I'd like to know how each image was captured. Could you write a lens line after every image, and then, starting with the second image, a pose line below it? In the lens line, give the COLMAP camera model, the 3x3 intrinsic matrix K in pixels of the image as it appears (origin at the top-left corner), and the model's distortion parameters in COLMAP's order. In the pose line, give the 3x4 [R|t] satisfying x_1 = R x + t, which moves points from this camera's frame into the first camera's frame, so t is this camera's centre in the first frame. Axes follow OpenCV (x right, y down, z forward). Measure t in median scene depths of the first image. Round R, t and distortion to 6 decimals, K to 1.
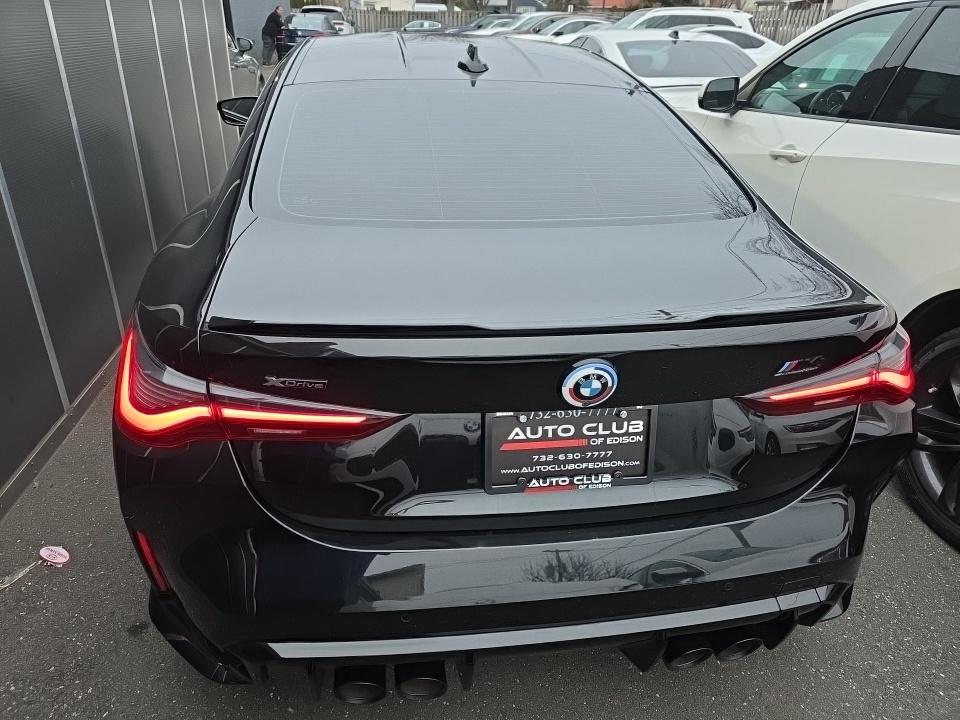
lens RADIAL K [[638.2, 0, 478.6], [0, 638.2, 358.8], [0, 0, 1]] dist [0.016266, -0.010591]
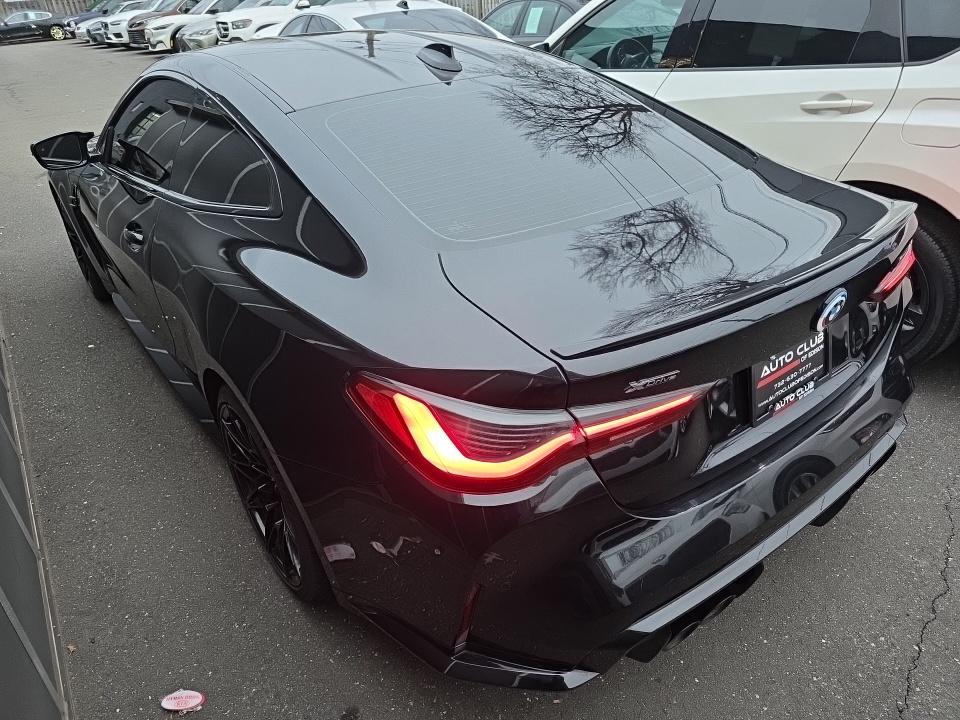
lens RADIAL K [[638.2, 0, 476.5], [0, 638.2, 361.6], [0, 0, 1]] dist [0.016266, -0.010591]
pose [[0.881777, -0.297910, 0.365675, -0.817112], [0.282122, 0.954435, 0.097265, -0.161527], [-0.377990, 0.017398, 0.925646, 0.090513]]
